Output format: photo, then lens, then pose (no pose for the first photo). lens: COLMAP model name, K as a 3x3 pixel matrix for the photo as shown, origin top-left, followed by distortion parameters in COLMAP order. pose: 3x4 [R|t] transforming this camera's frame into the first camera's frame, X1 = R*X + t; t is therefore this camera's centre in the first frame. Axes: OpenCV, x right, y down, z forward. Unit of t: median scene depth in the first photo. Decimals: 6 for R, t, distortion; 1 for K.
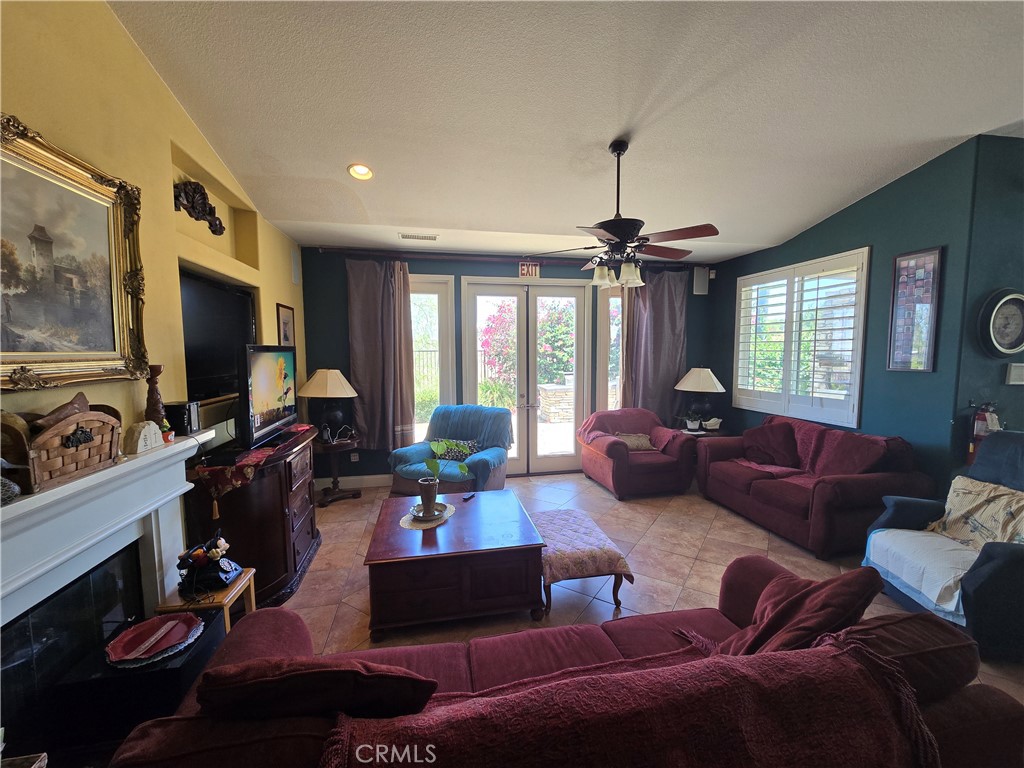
lens RADIAL K [[419.0, 0, 517.3], [0, 419.0, 384.4], [0, 0, 1]] dist [-0.002822, 0.001165]
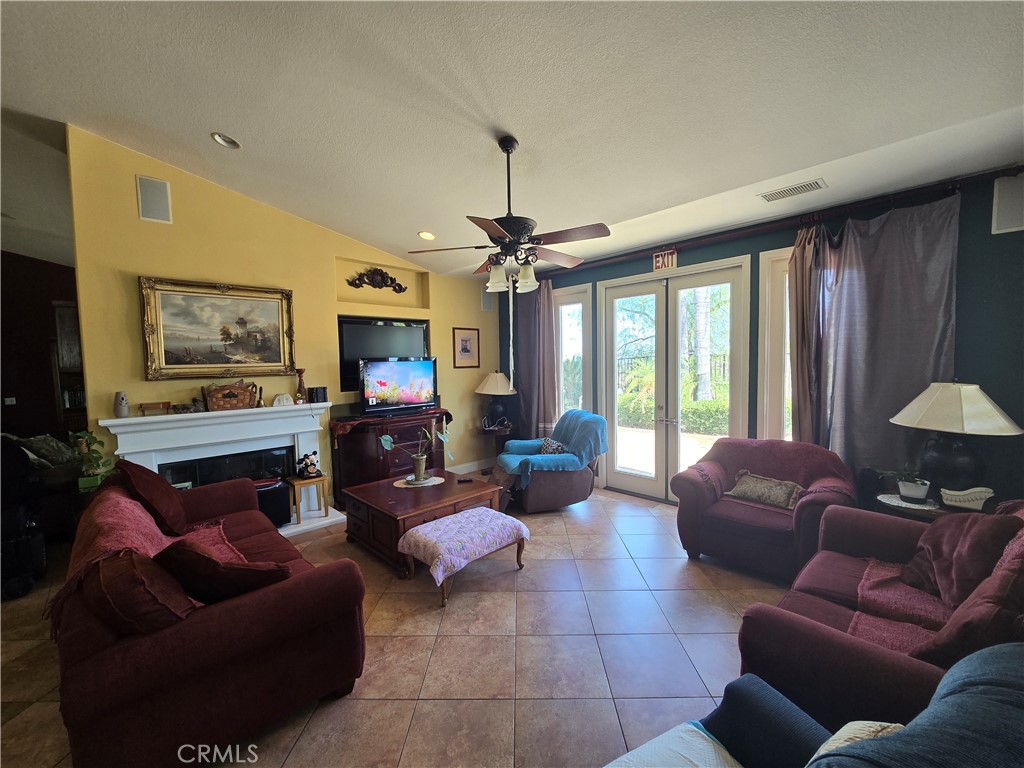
lens RADIAL K [[419.0, 0, 512.4], [0, 419.0, 387.7], [0, 0, 1]] dist [-0.002822, 0.001165]
pose [[0.537136, 0.047734, -0.842144, 1.503854], [-0.048550, 0.998492, 0.025630, -0.054688], [0.842097, 0.027120, 0.538643, 0.725310]]
